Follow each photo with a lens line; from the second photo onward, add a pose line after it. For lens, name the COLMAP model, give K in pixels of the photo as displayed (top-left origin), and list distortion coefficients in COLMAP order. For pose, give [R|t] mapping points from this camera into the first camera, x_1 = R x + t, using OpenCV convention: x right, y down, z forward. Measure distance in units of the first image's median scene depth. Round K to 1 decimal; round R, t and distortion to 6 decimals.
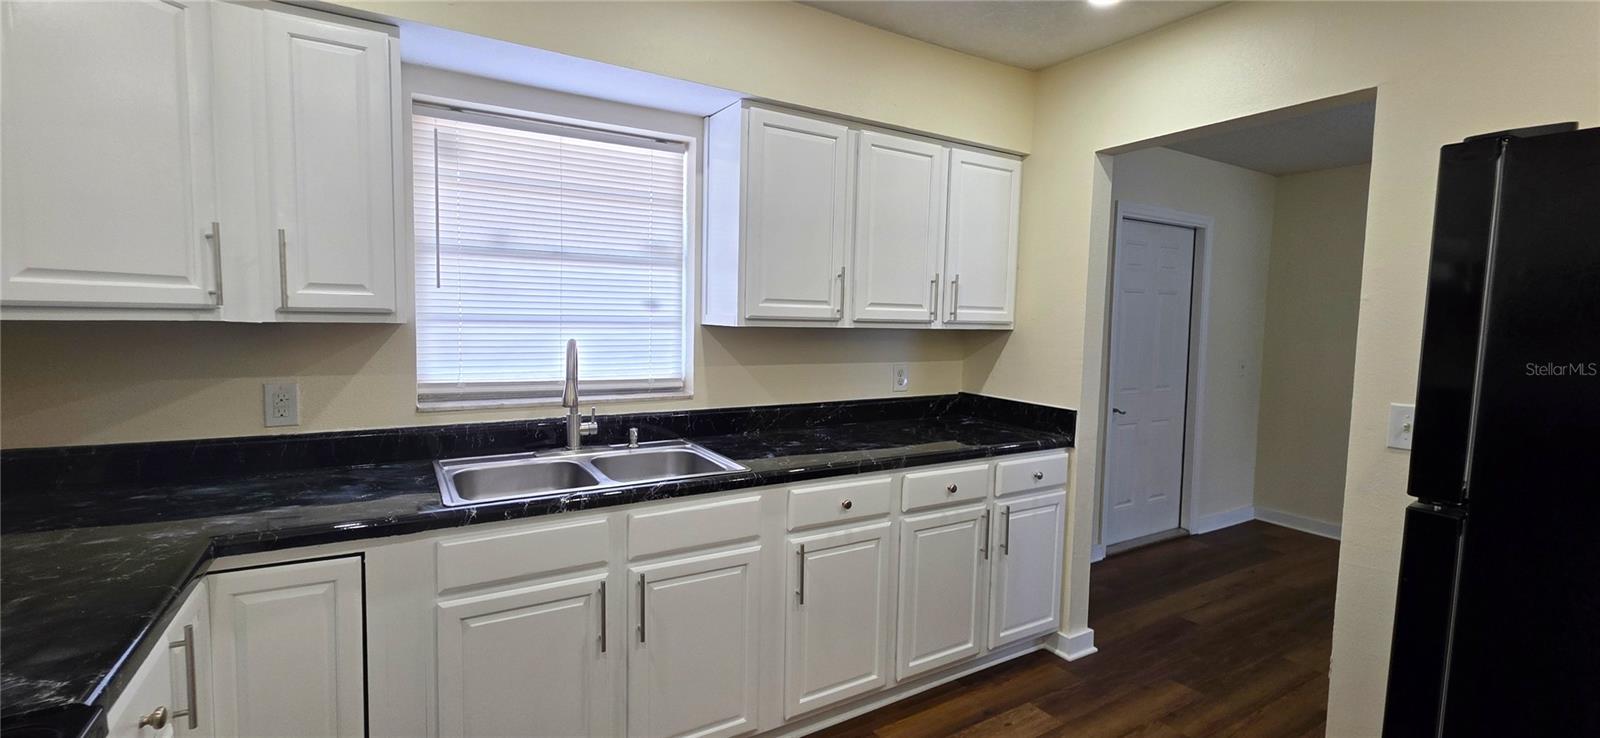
lens RADIAL K [[669.6, 0, 799.9], [0, 669.6, 362.5], [0, 0, 1]] dist [0.000047, -0.000003]
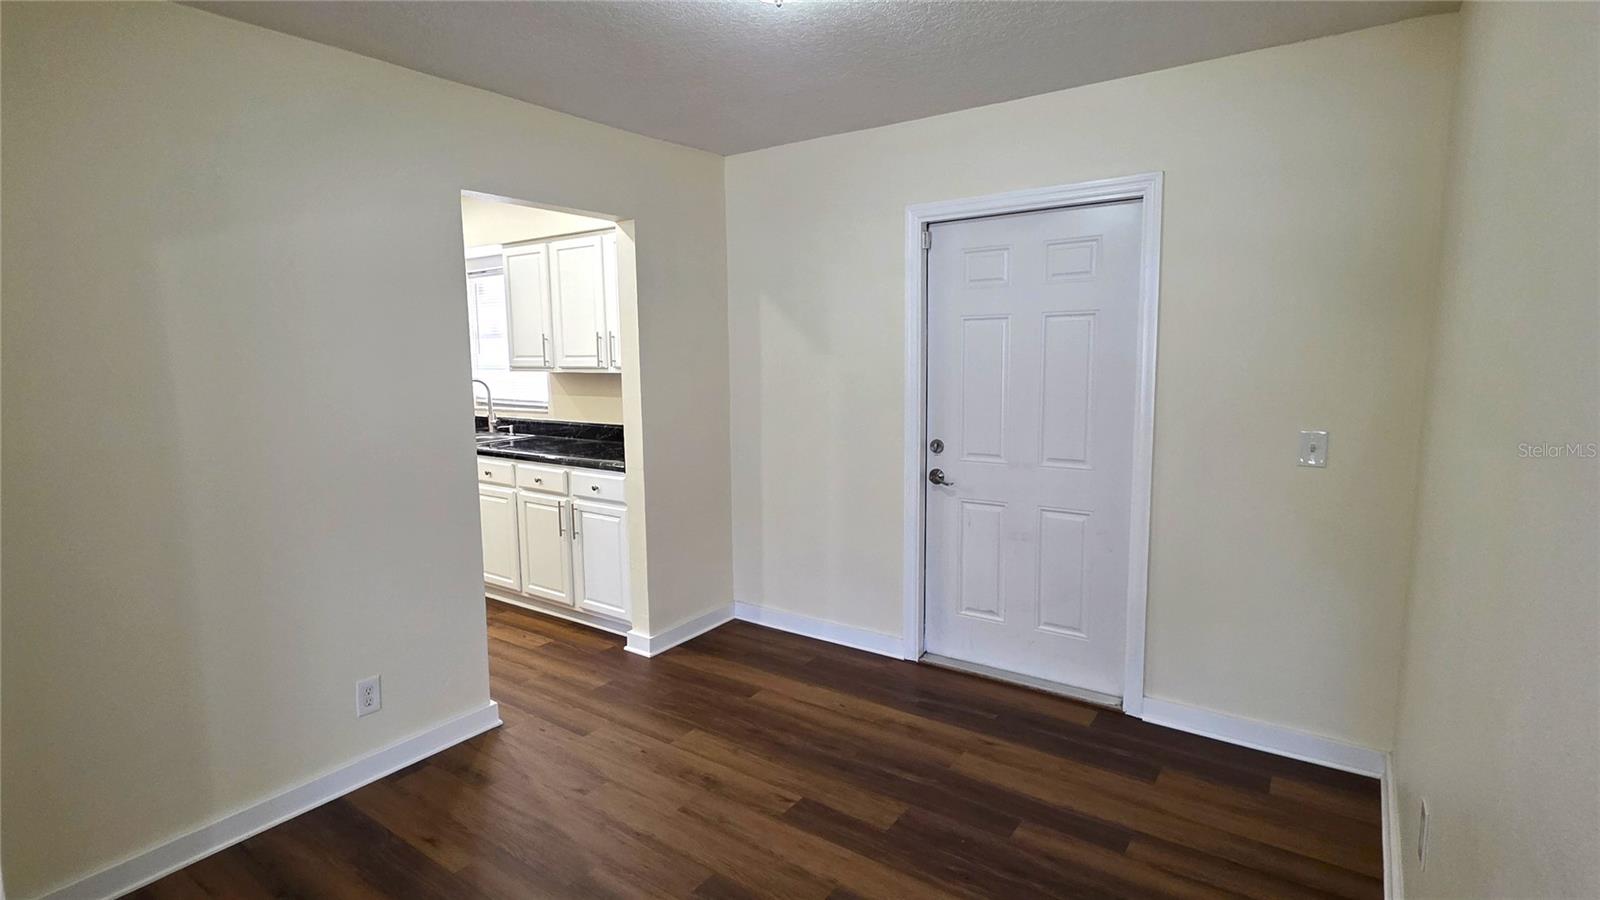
lens RADIAL K [[805.9, 0, 761.4], [0, 805.9, 451.6], [0, 0, 1]] dist [0.000769, -0.000356]
pose [[0.366451, 0.093499, -0.925728, 2.115300], [-0.040695, 0.995597, 0.084446, -0.049620], [0.929547, 0.006727, 0.368642, 0.808923]]
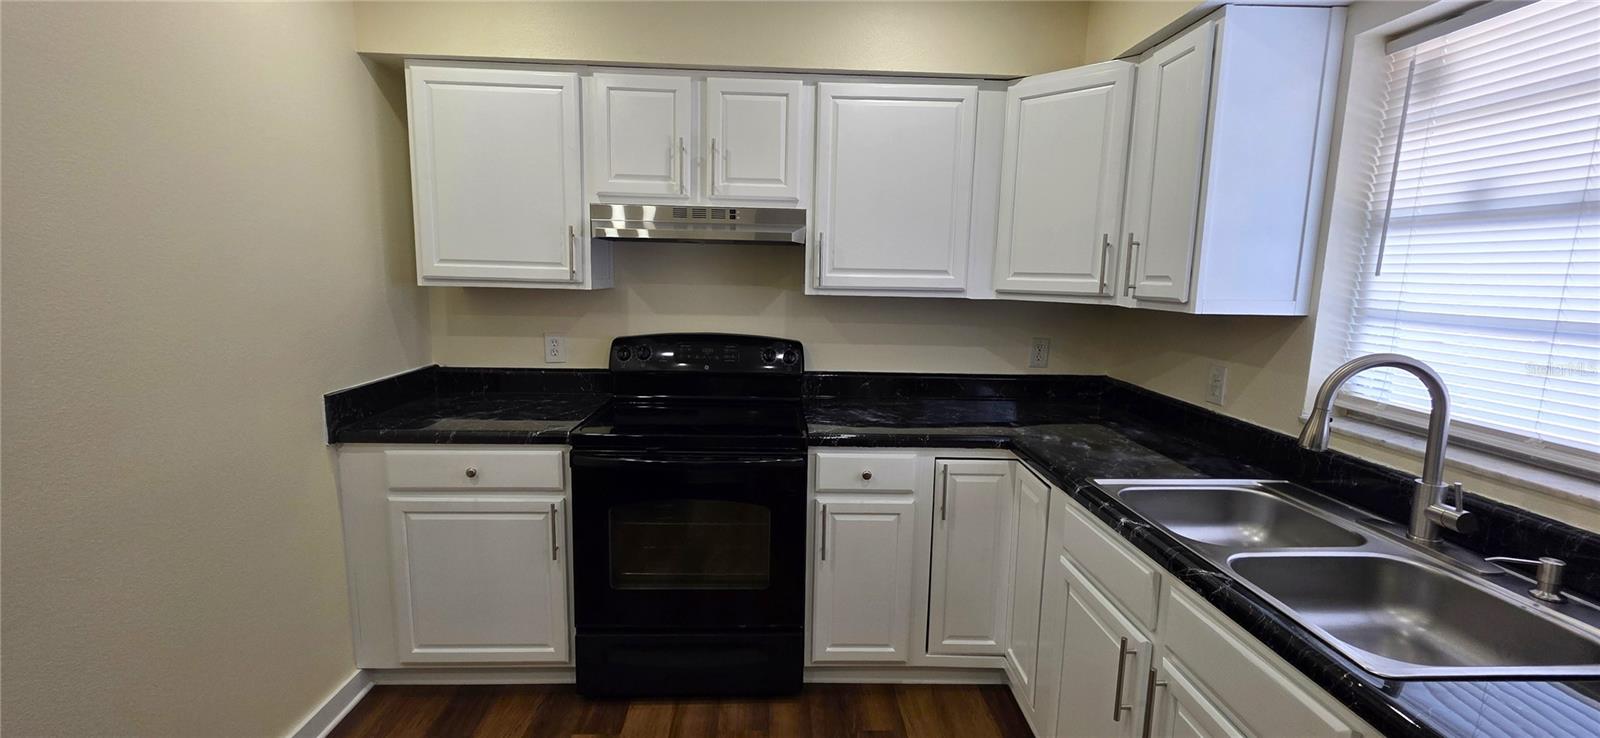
lens RADIAL K [[642.3, 0, 796.0], [0, 642.3, 363.4], [0, 0, 1]] dist [0.001472, -0.000145]
pose [[-0.492614, 0.095246, -0.865020, 0.401174], [-0.089288, 0.983215, 0.159109, -0.064382], [0.865655, 0.155615, -0.475841, 0.720396]]
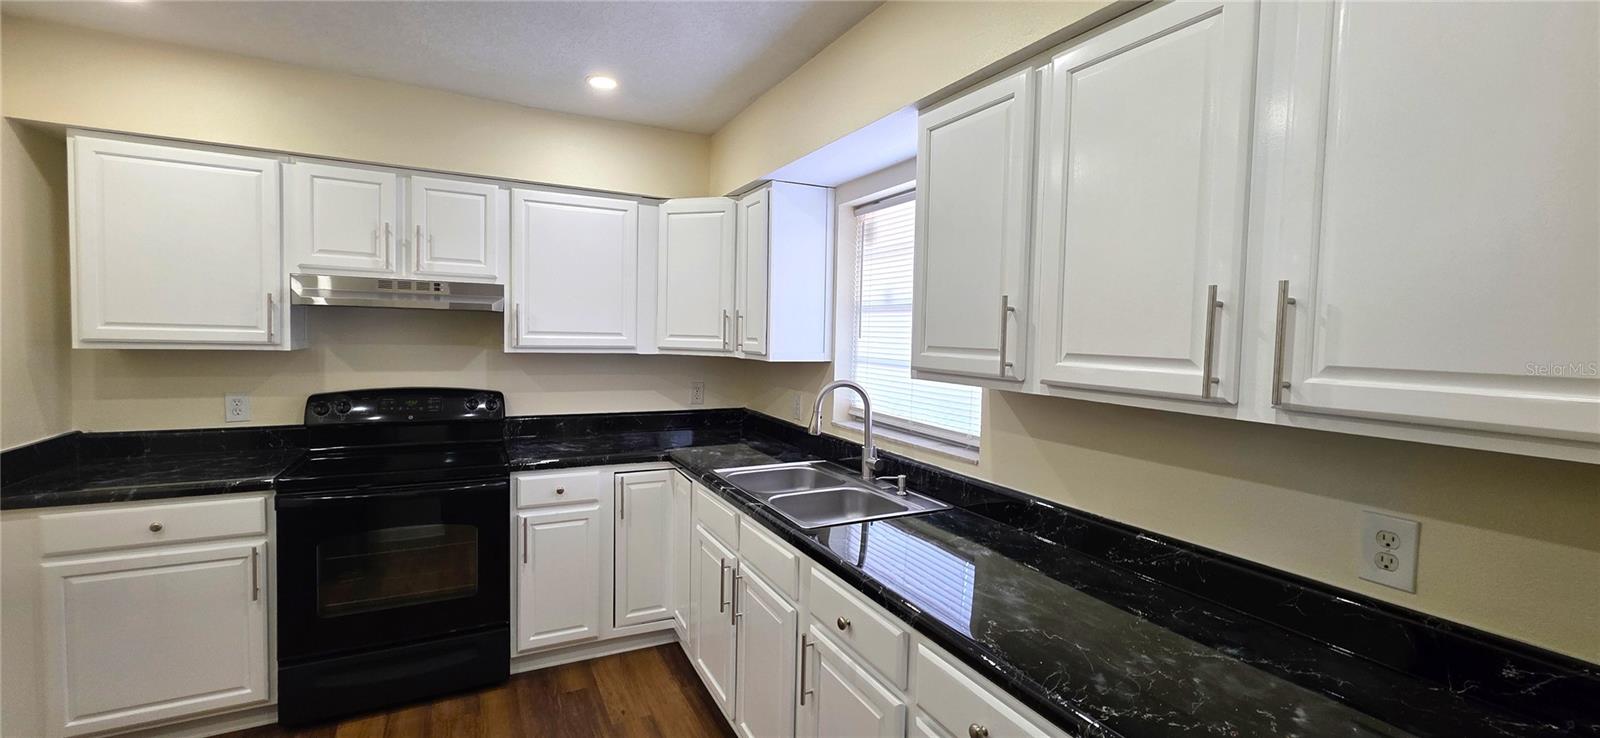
lens RADIAL K [[642.3, 0, 796.0], [0, 642.3, 363.4], [0, 0, 1]] dist [0.001472, -0.000145]
pose [[-0.075286, 0.027488, -0.996783, 0.707511], [-0.092536, 0.995114, 0.034432, -0.085227], [0.992859, 0.094831, -0.072375, 0.887182]]
